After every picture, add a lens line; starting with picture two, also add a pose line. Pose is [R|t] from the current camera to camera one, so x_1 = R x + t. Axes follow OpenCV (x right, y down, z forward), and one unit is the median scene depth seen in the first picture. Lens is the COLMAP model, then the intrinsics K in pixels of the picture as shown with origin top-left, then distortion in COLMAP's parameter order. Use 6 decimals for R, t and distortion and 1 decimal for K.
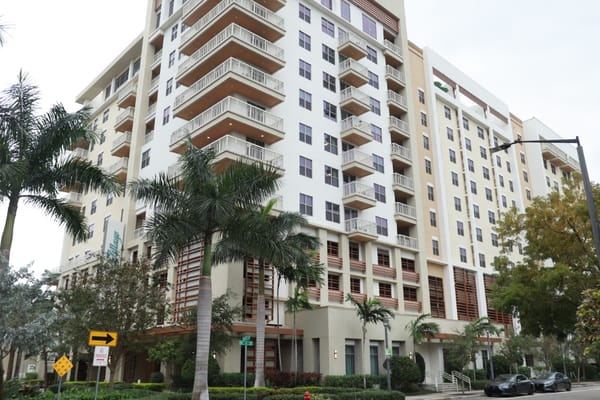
lens RADIAL K [[507.1, 0, 300.0], [0, 507.1, 200.0], [0, 0, 1]] dist [-0.042911, 0.002024]
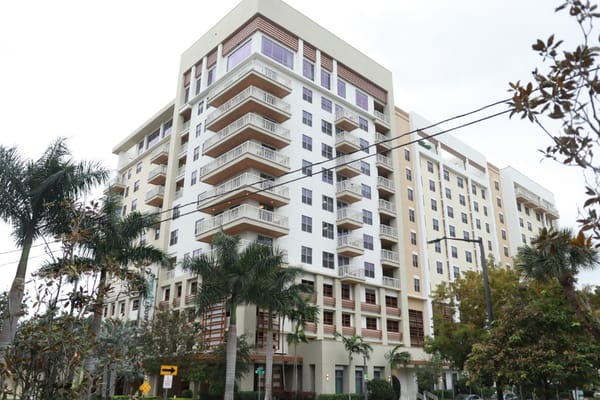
lens RADIAL K [[492.1, 0, 300.0], [0, 492.1, 200.0], [0, 0, 1]] dist [-0.062845, 0.003174]
pose [[0.999855, 0.007795, -0.015129, 0.011505], [-0.008346, 0.999291, -0.036717, -0.071604], [0.014832, 0.036837, 0.999211, -0.186018]]
